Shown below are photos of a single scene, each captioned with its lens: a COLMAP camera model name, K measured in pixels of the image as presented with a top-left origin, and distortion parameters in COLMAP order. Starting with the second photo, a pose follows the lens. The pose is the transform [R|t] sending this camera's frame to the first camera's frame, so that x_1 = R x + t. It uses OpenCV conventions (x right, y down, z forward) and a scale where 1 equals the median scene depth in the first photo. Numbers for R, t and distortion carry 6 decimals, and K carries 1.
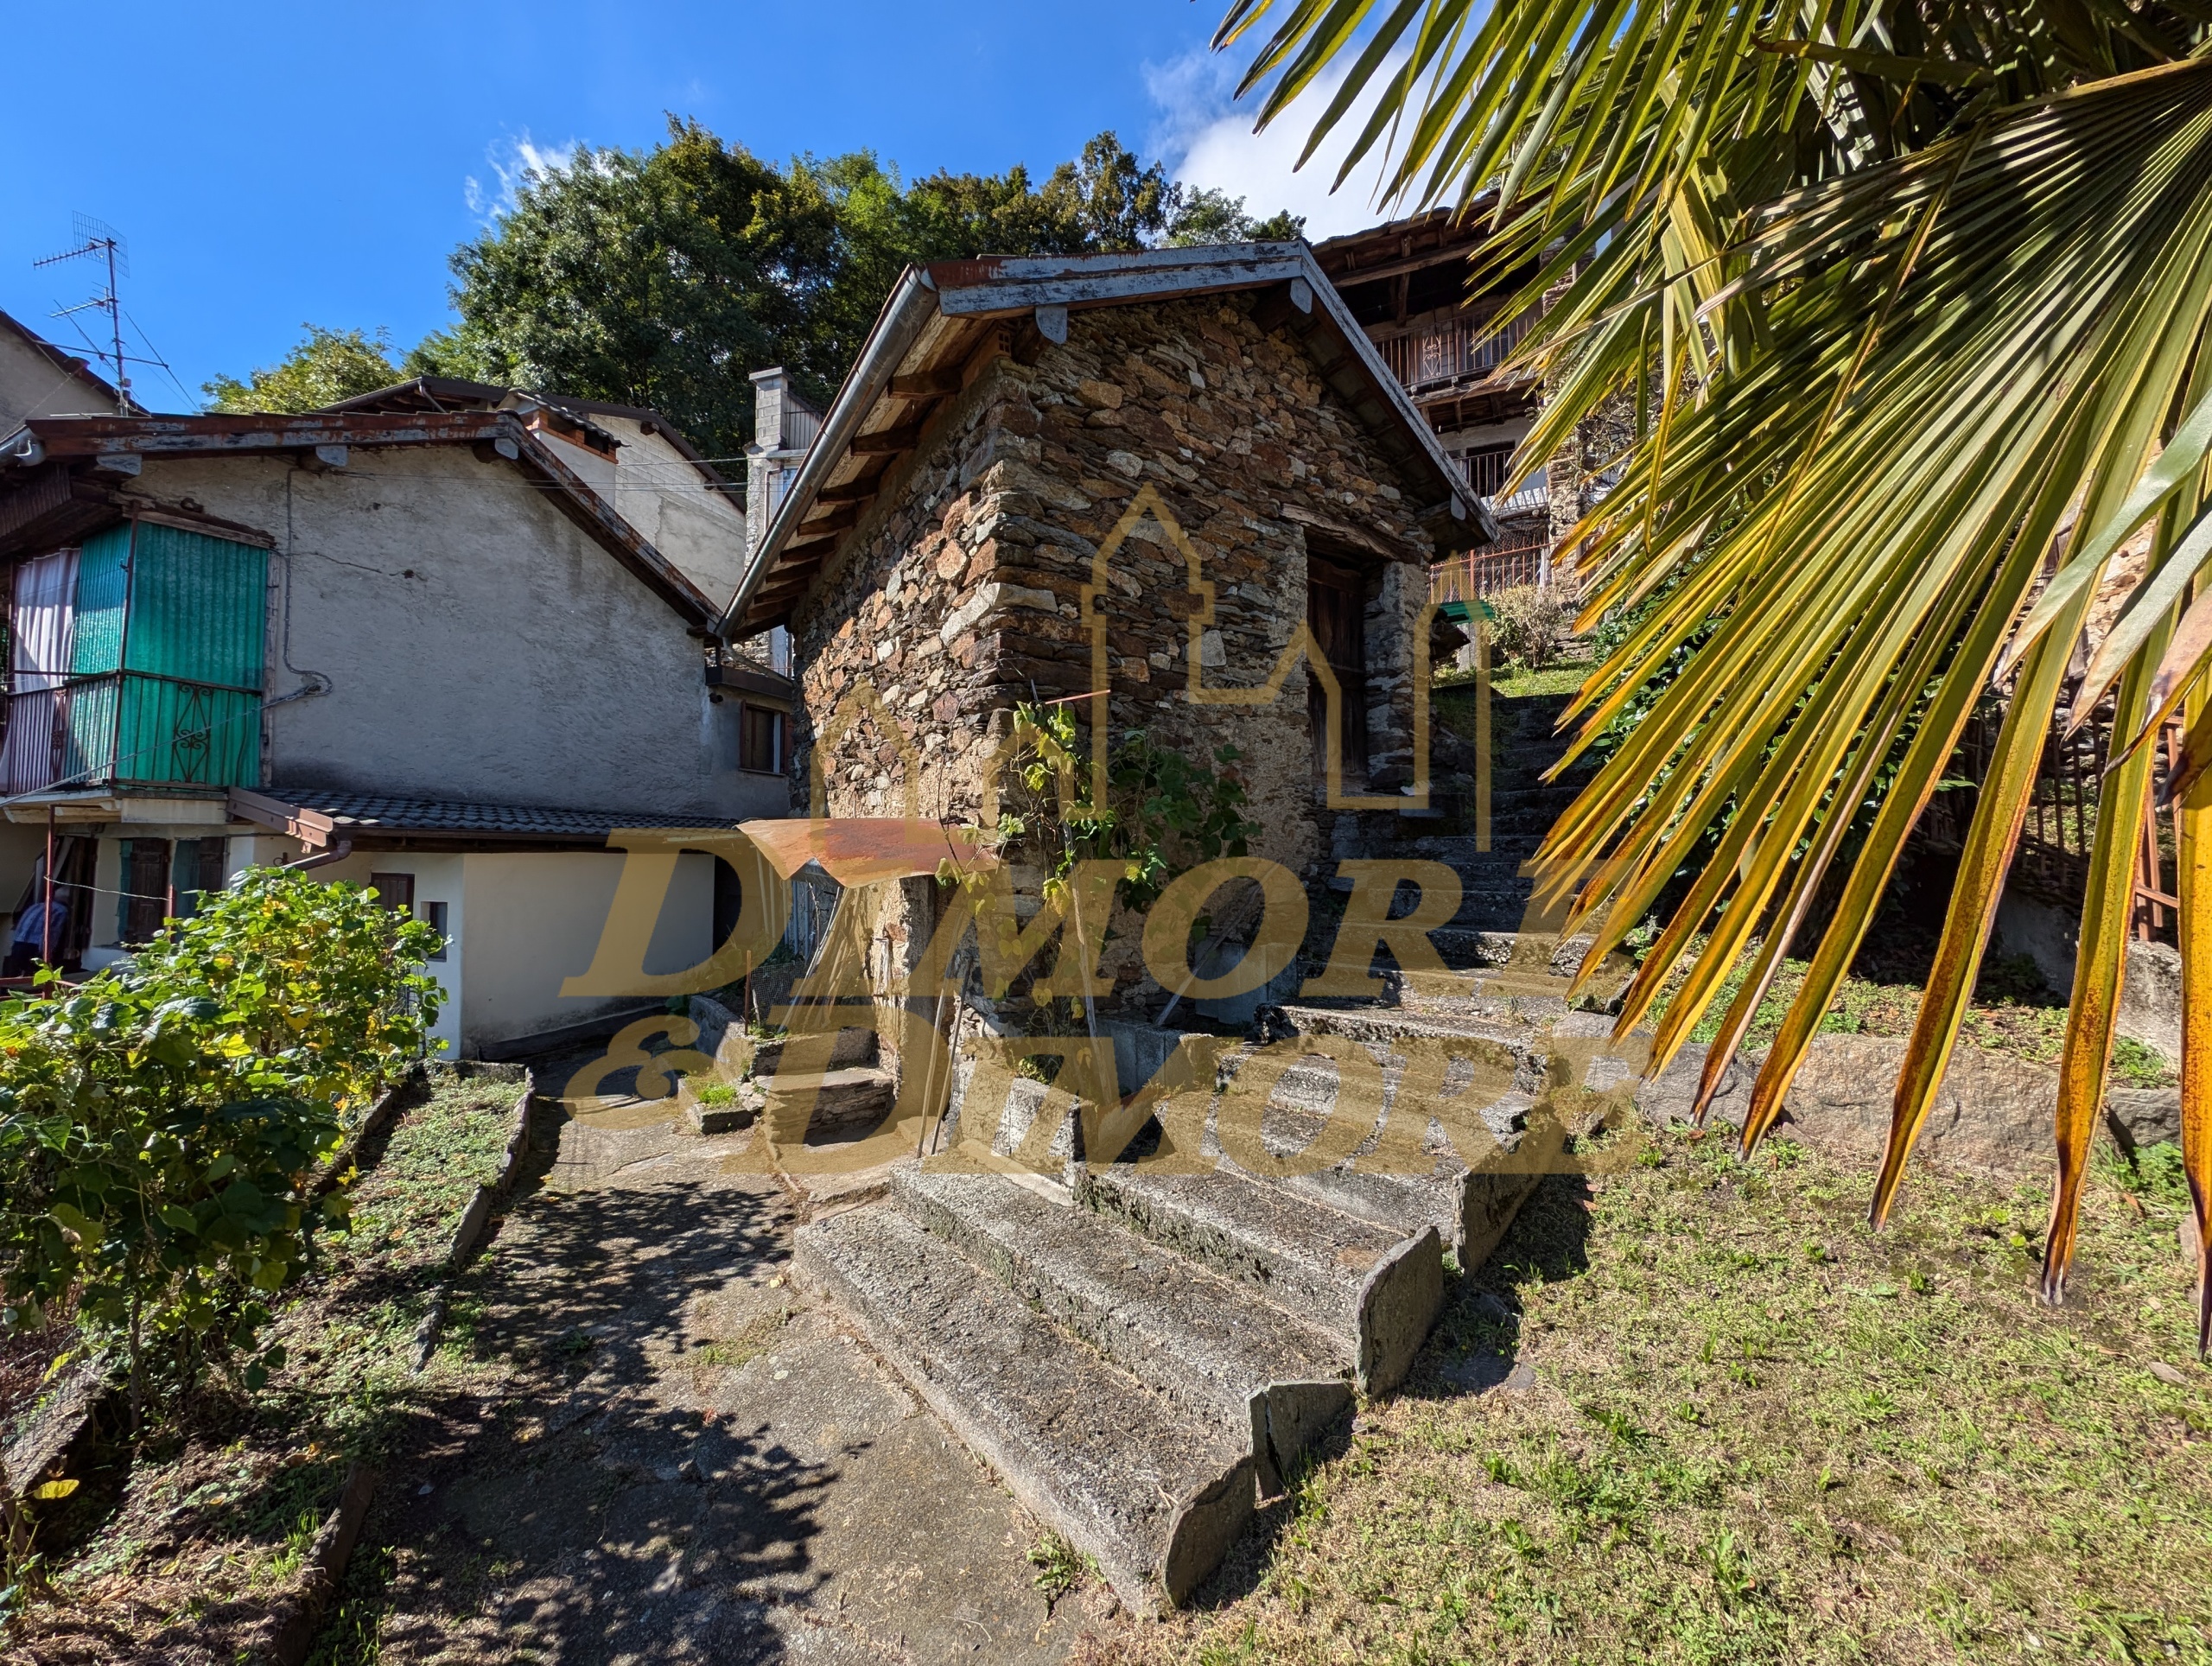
lens RADIAL K [[837.7, 0, 1106.0], [0, 837.7, 833.0], [0, 0, 1]] dist [0.020405, -0.000067]
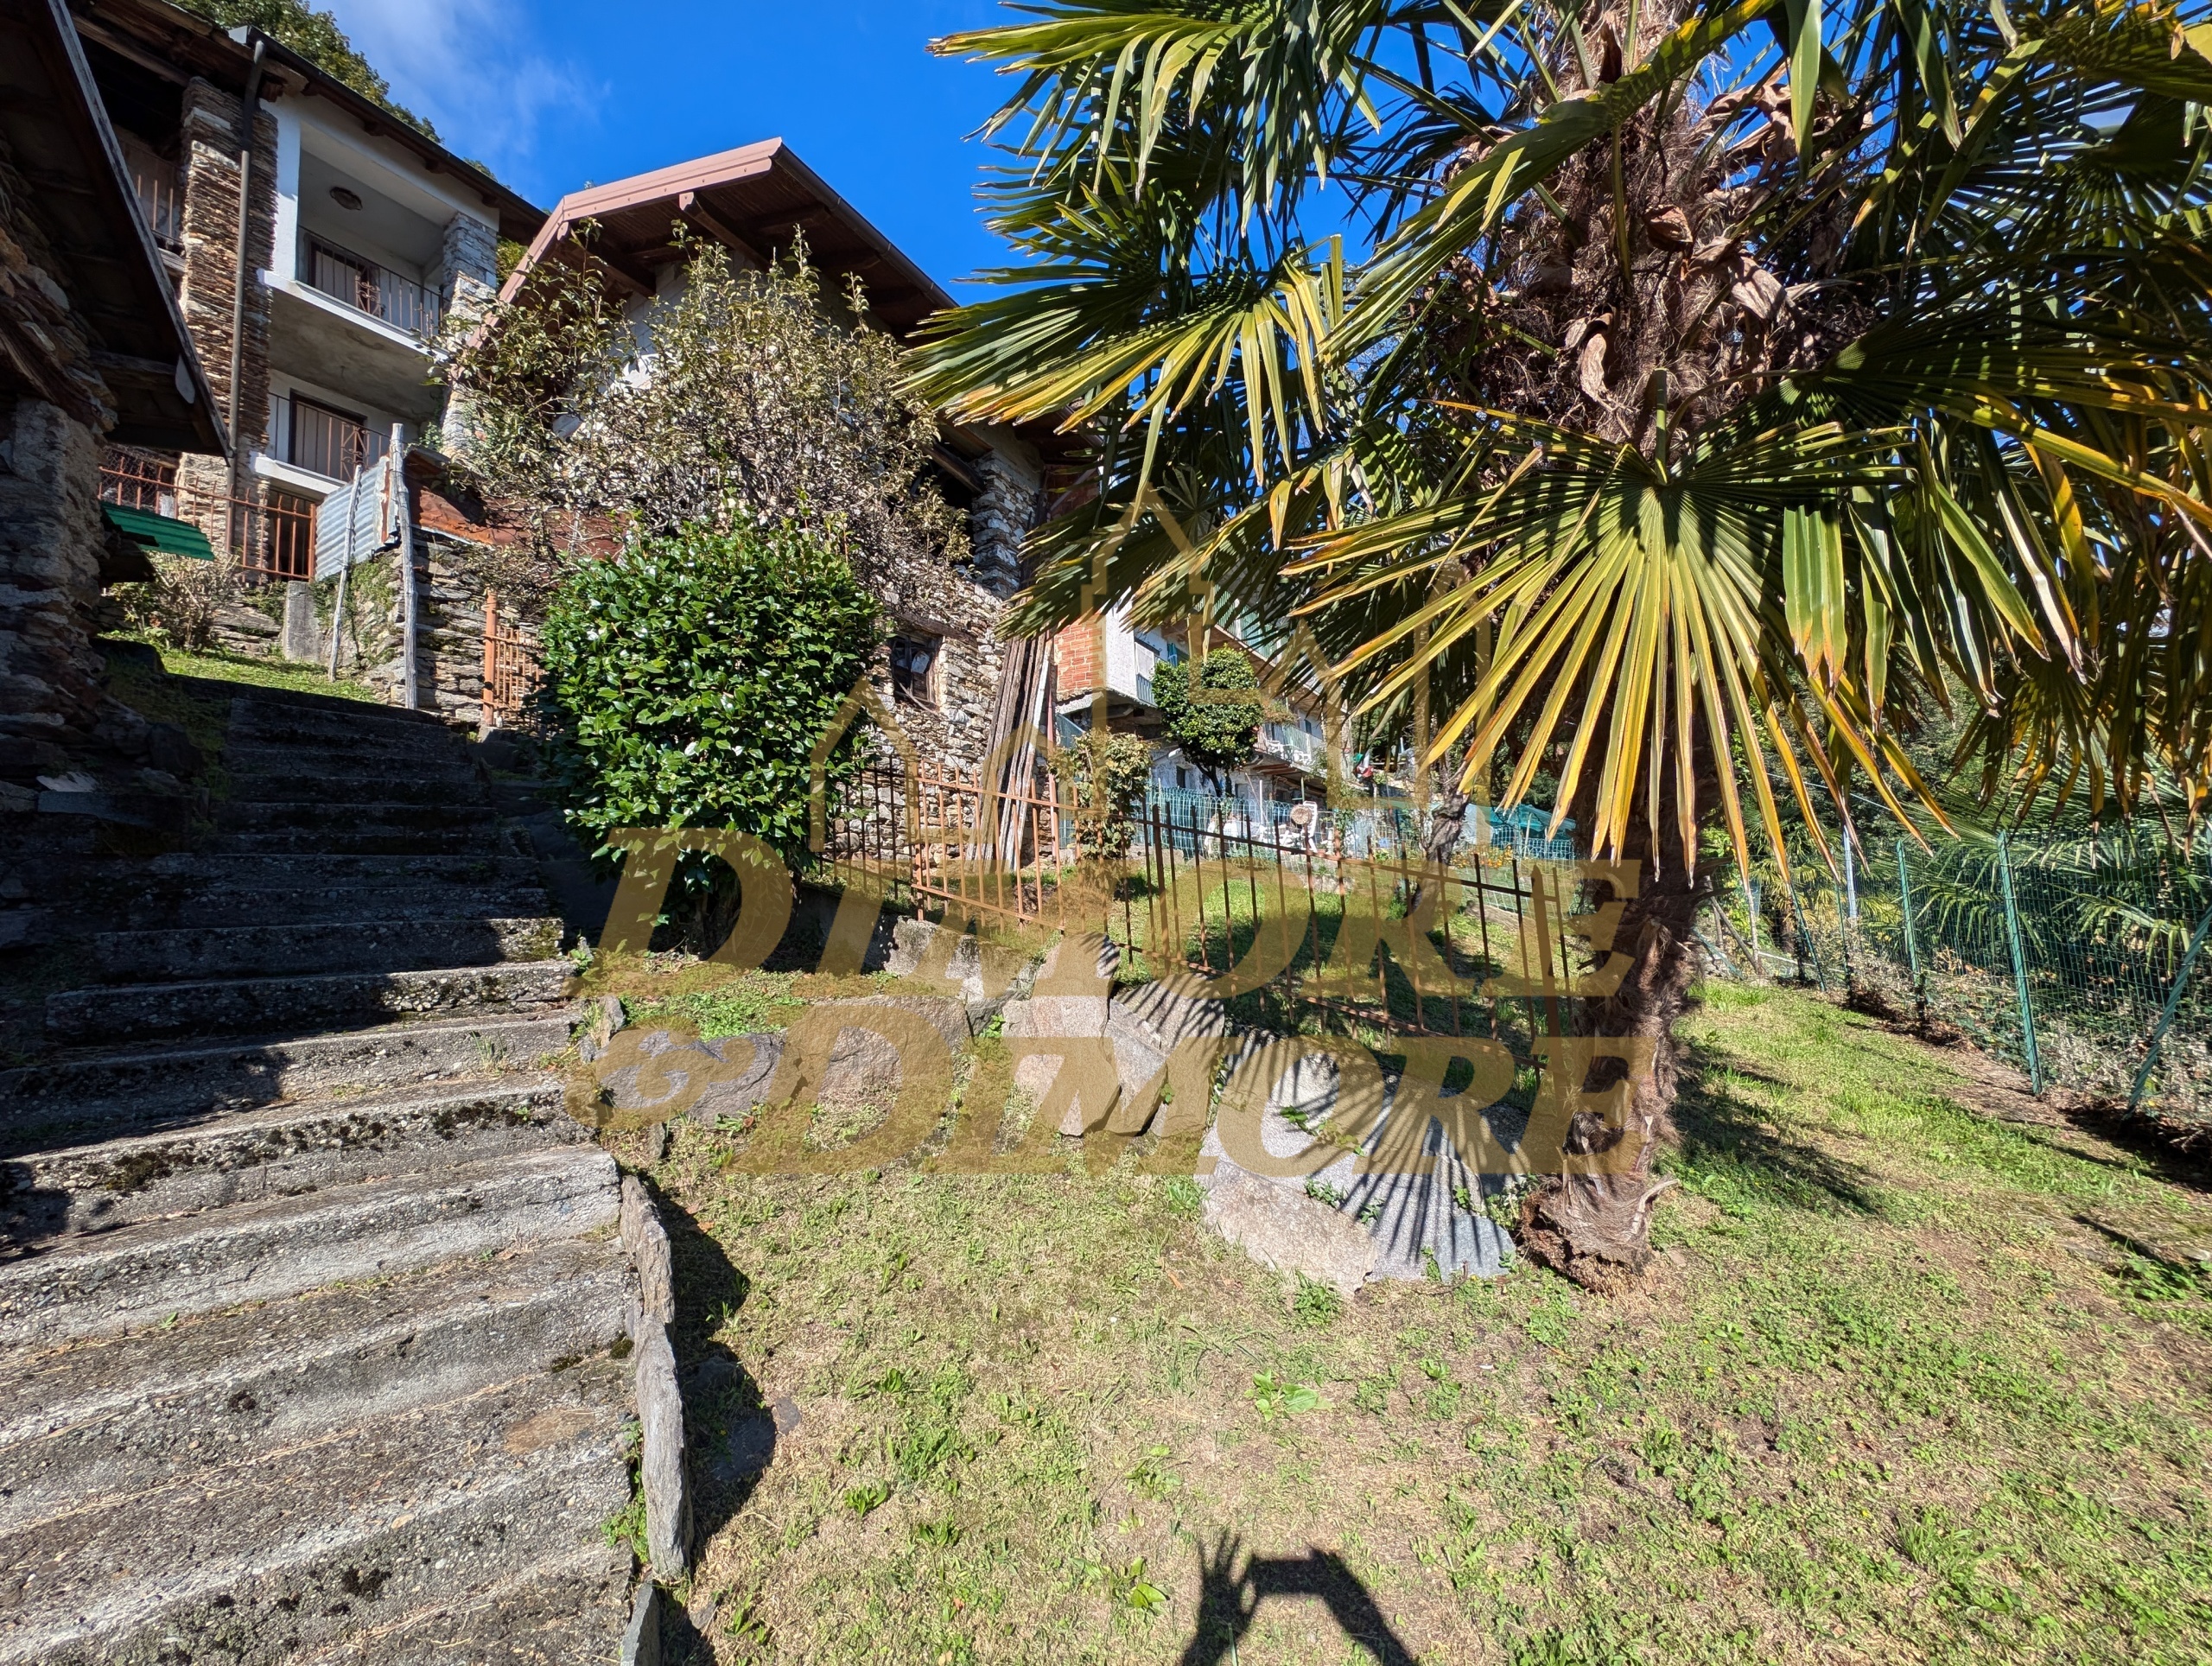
lens RADIAL K [[837.7, 0, 1106.0], [0, 837.7, 833.0], [0, 0, 1]] dist [0.020405, -0.000067]
pose [[0.170562, 0.066642, 0.983091, -0.277716], [0.007799, 0.997588, -0.068978, 0.078466], [-0.985316, 0.019433, 0.169631, 0.395630]]
